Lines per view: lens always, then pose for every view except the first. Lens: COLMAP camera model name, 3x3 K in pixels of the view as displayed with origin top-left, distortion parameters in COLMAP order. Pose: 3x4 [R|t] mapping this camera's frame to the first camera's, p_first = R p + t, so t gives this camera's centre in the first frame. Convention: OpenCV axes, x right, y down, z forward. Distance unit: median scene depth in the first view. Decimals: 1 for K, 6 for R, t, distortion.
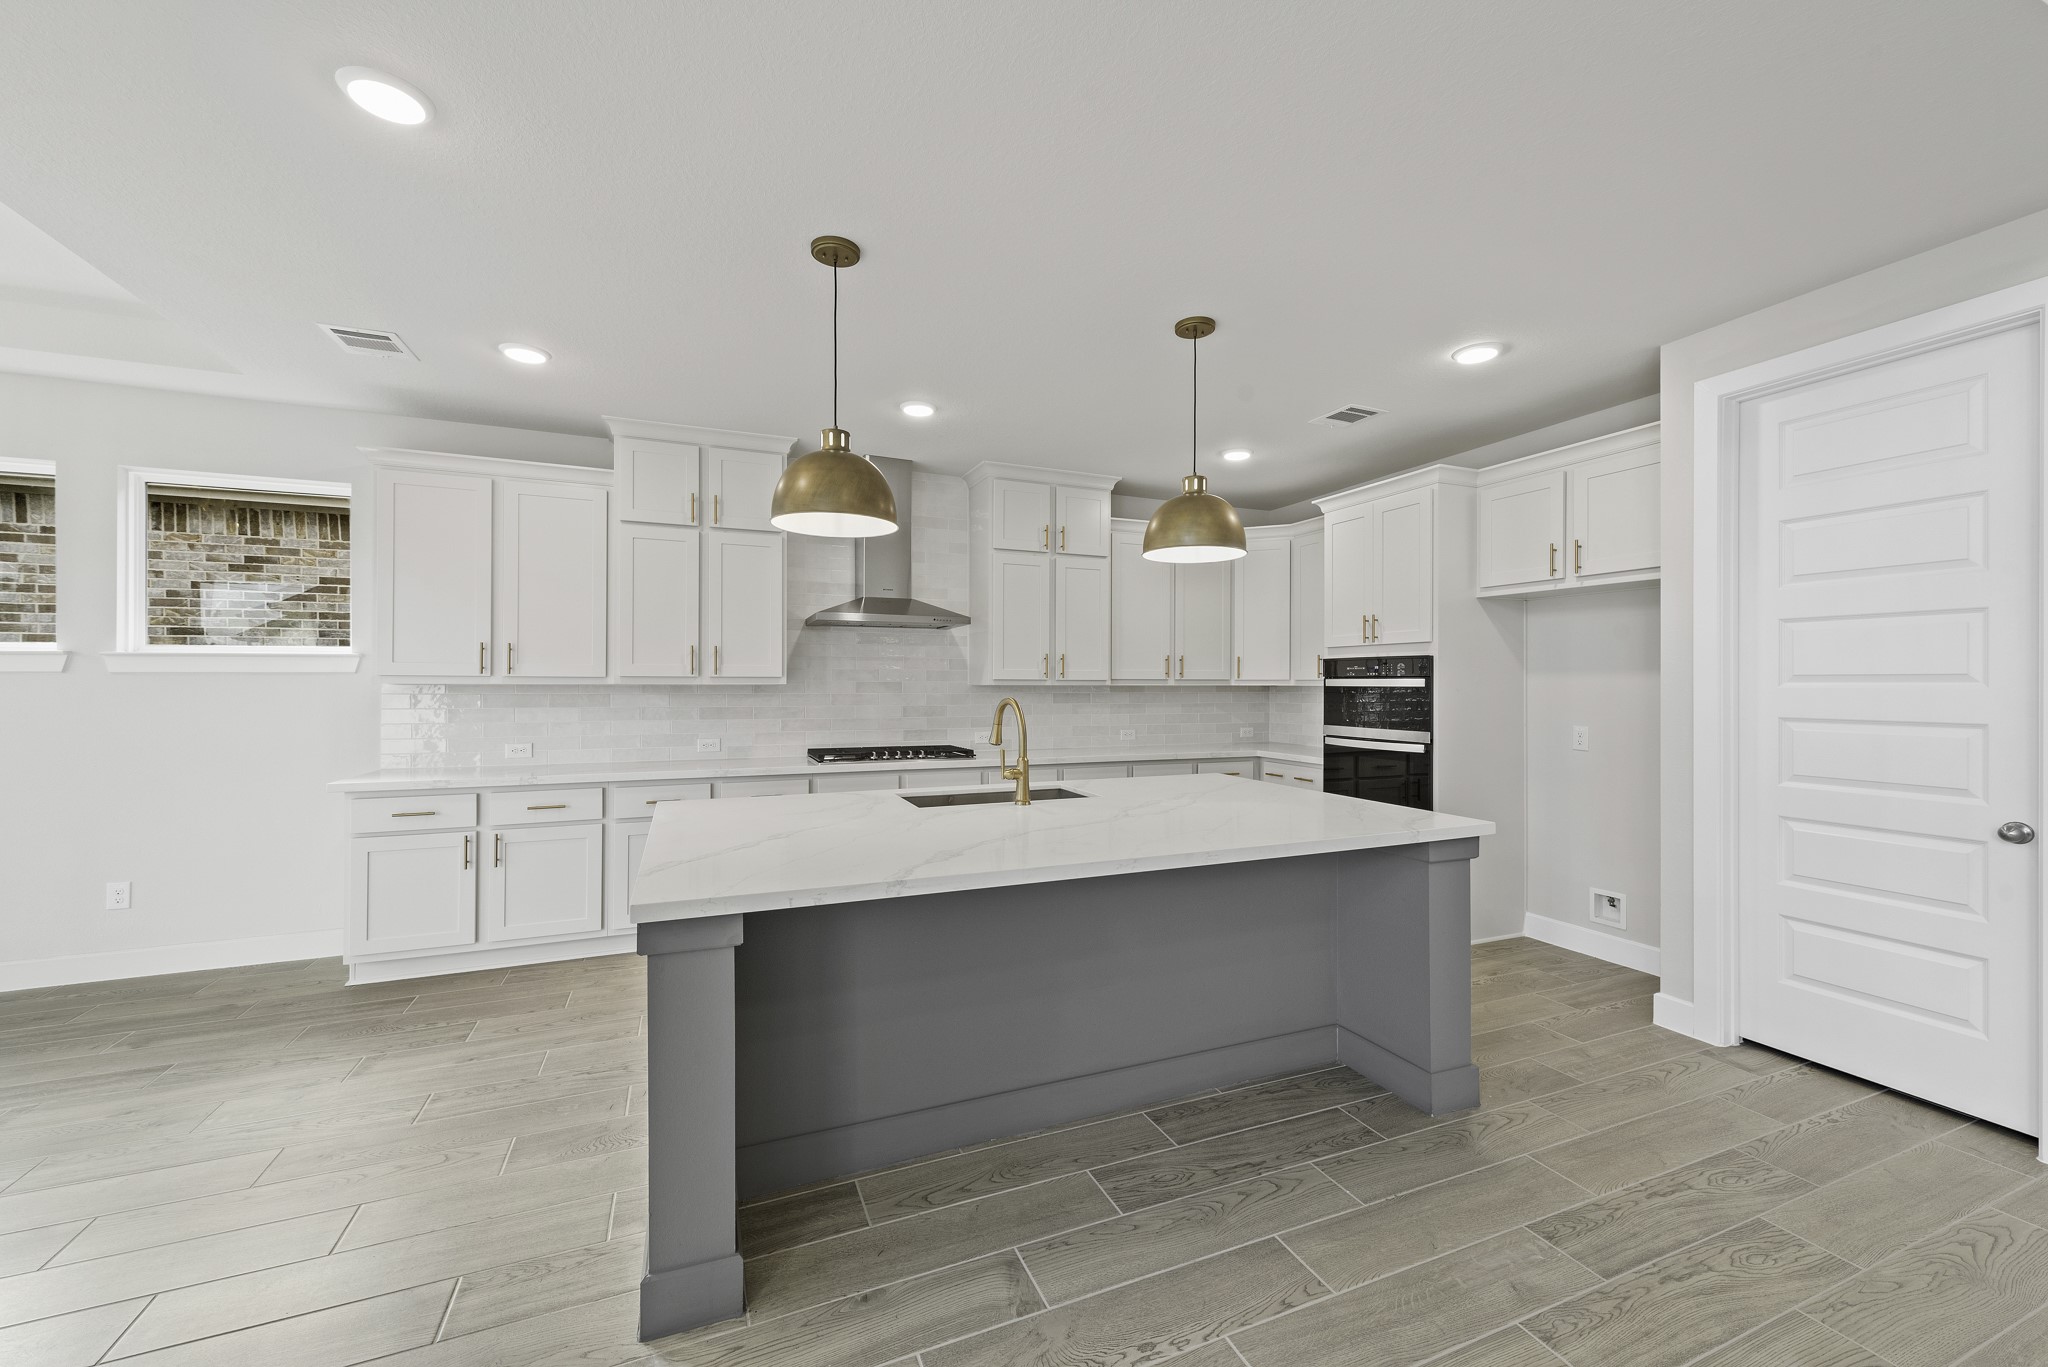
lens RADIAL K [[801.2, 0, 988.1], [0, 801.2, 679.3], [0, 0, 1]] dist [0.007524, -0.002550]
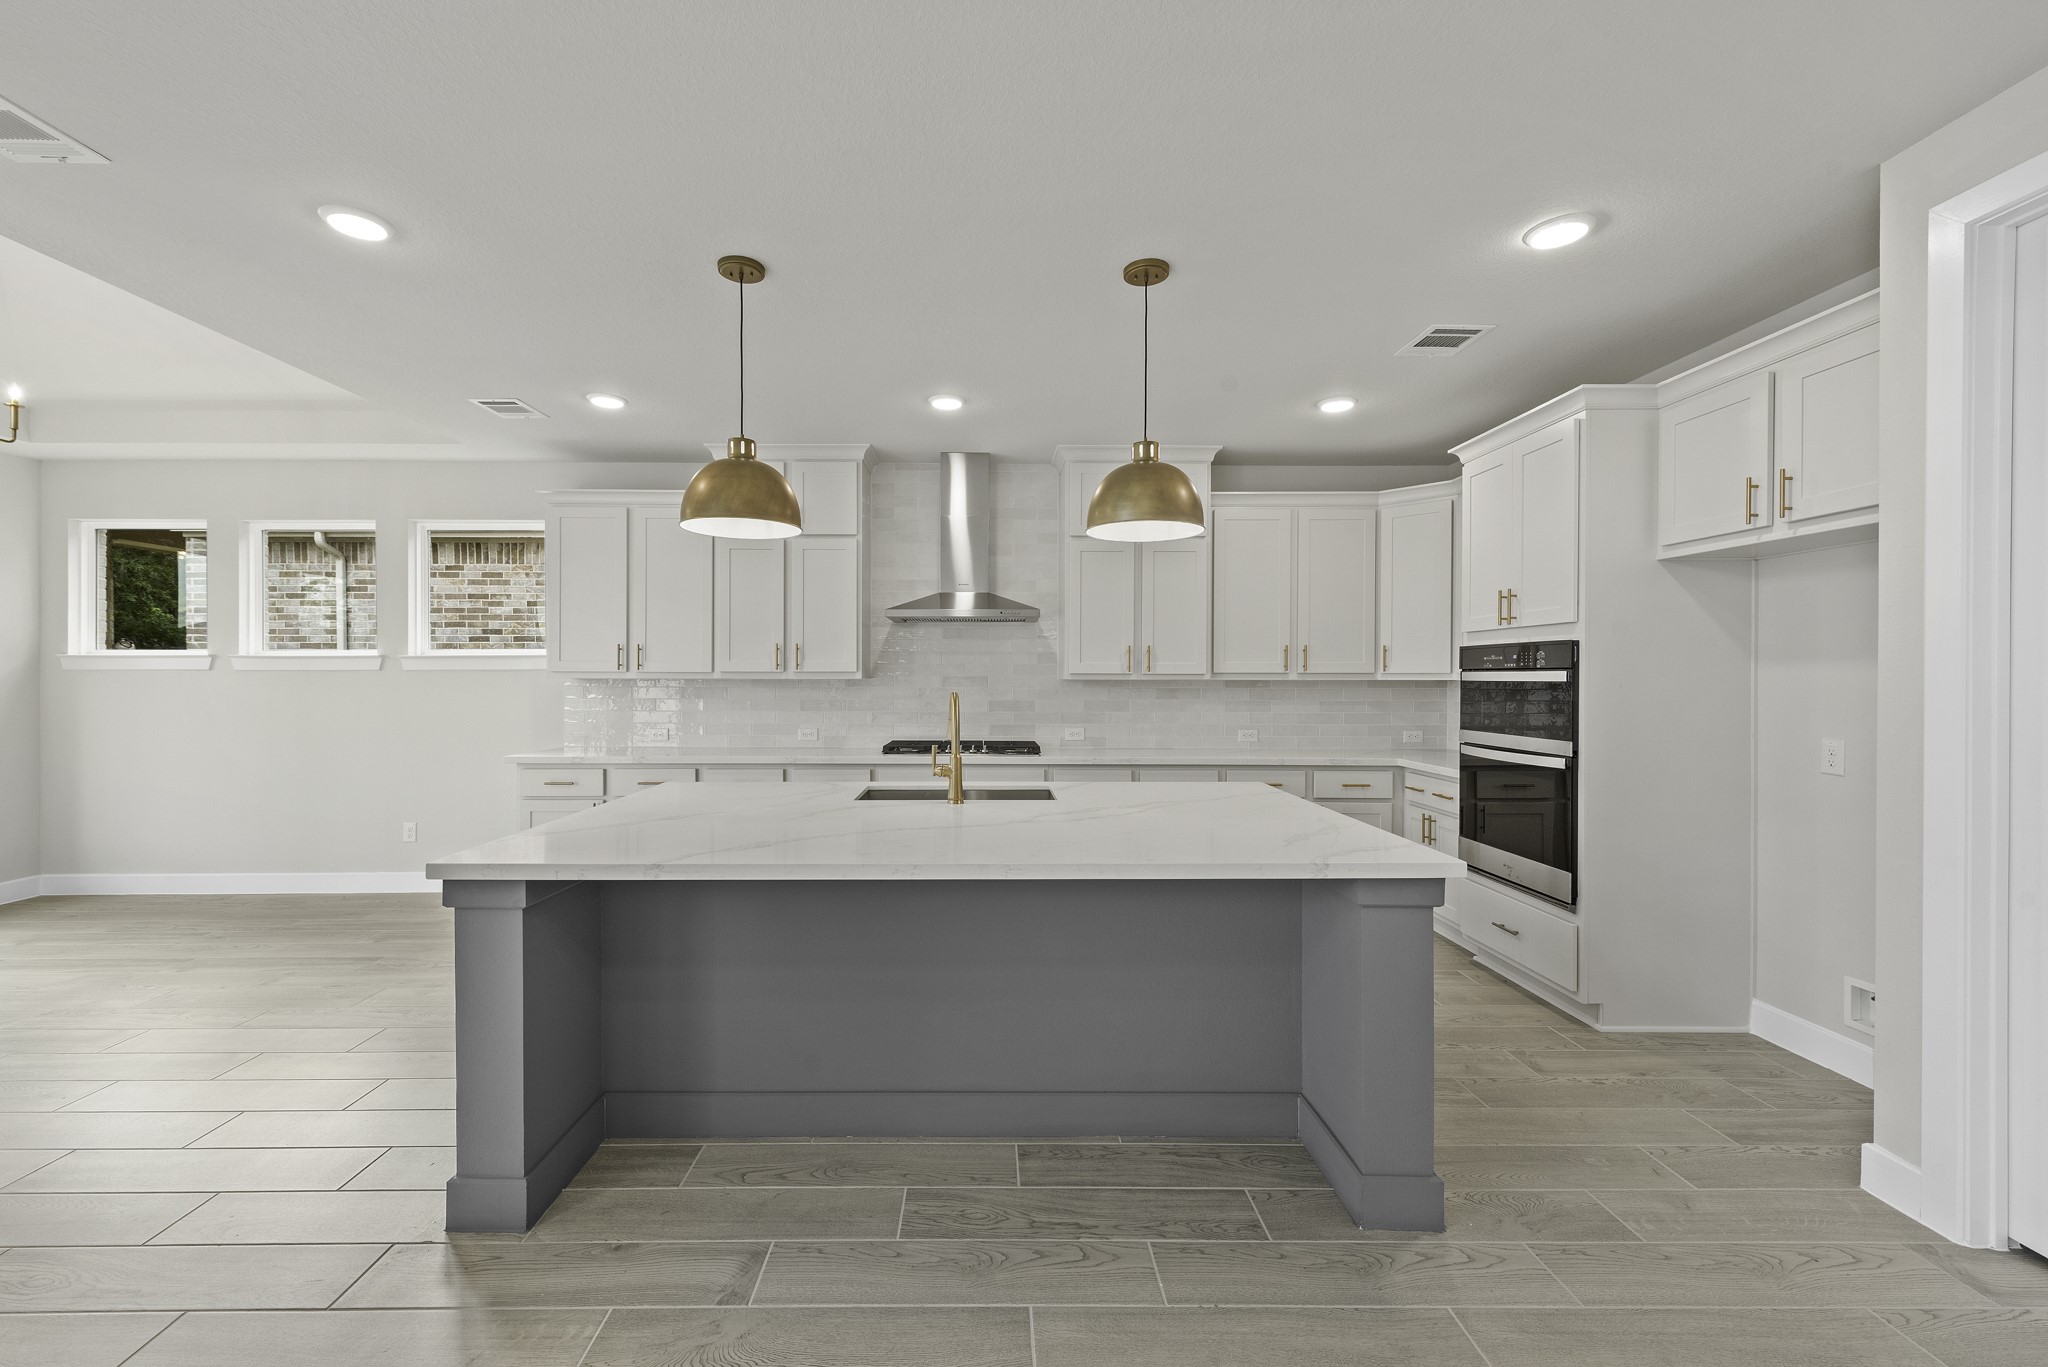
lens RADIAL K [[801.2, 0, 963.8], [0, 801.2, 681.0], [0, 0, 1]] dist [0.007524, -0.002550]
pose [[0.925826, 0.000923, -0.377949, 0.336458], [0.002329, 0.999964, 0.008145, 0.000987], [0.377943, -0.008421, 0.925791, 0.089929]]
